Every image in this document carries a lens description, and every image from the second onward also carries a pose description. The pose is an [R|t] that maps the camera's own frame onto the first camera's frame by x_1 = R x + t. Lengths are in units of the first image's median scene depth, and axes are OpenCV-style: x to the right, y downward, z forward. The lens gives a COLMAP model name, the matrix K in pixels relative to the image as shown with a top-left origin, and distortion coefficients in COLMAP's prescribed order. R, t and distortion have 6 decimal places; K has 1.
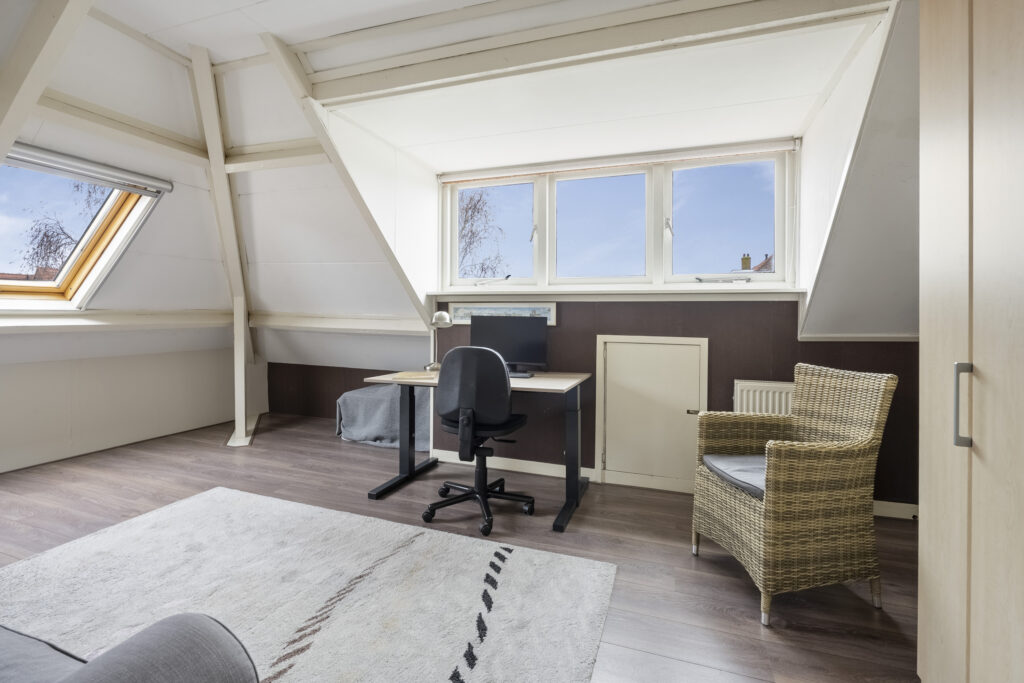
lens RADIAL K [[459.5, 0, 513.1], [0, 459.5, 332.1], [0, 0, 1]] dist [-0.011455, -0.000053]
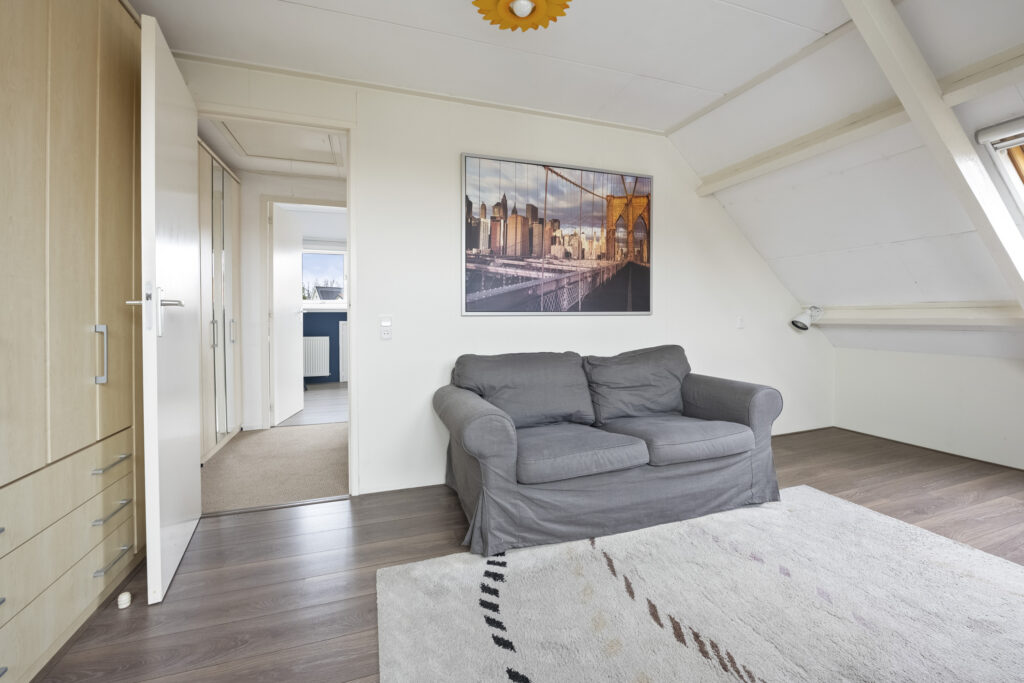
lens RADIAL K [[424.2, 0, 520.8], [0, 424.2, 322.7], [0, 0, 1]] dist [-0.010532, 0.000219]
pose [[-0.774409, -0.003840, -0.632674, 0.285987], [-0.020514, 0.999608, 0.019042, -0.006427], [0.632353, 0.027725, -0.774184, 1.052457]]
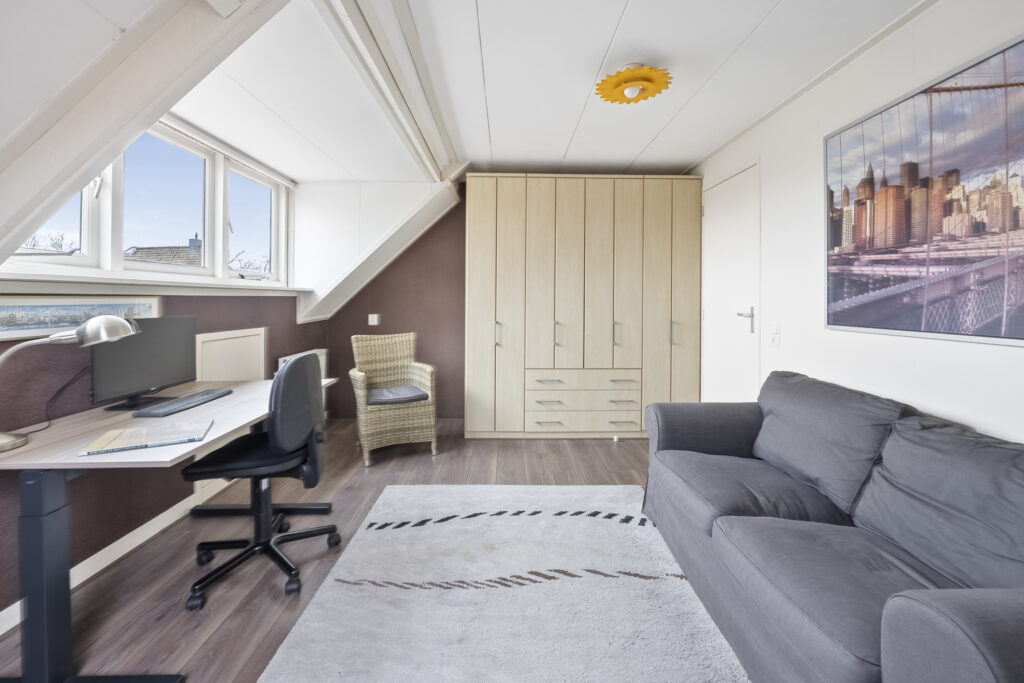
lens RADIAL K [[424.2, 0, 519.1], [0, 424.2, 298.8], [0, 0, 1]] dist [-0.010532, 0.000219]
pose [[-0.374396, -0.016010, 0.927130, -1.139045], [0.006390, 0.999783, 0.019845, -0.106362], [-0.927247, 0.013355, -0.374213, 1.072852]]
